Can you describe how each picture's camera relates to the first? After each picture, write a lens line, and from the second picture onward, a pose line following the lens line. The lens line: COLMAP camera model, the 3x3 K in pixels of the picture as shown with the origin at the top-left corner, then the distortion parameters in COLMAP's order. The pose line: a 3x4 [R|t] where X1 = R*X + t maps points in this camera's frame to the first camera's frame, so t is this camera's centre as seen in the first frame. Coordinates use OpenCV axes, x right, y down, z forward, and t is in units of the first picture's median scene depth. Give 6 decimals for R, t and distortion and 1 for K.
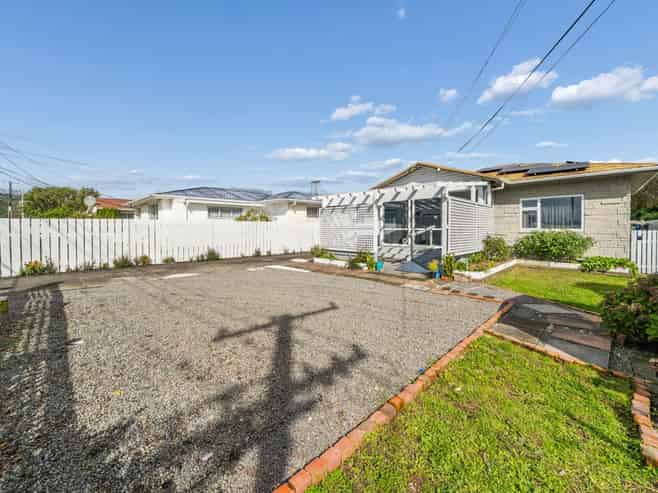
lens RADIAL K [[271.8, 0, 330.5], [0, 271.8, 230.2], [0, 0, 1]] dist [-0.002243, -0.000245]
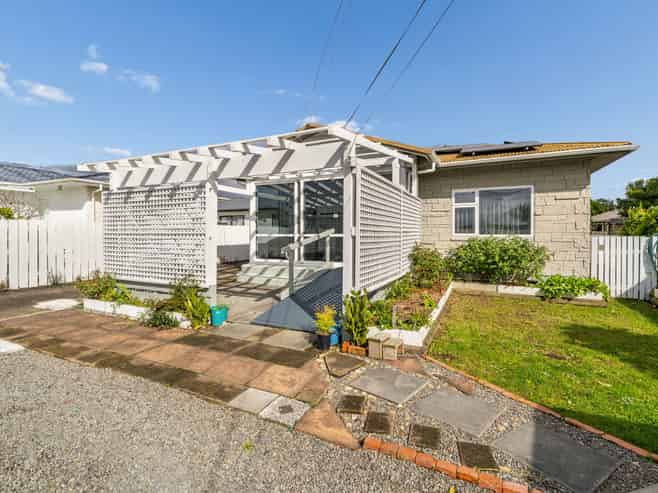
lens RADIAL K [[327.1, 0, 329.0], [0, 327.1, 246.5], [0, 0, 1]] dist [0.001959, 0.000245]
pose [[0.944138, -0.013129, 0.329288, 0.156606], [0.002409, 0.999454, 0.032942, -0.003327], [-0.329541, -0.030308, 0.943655, 0.370726]]
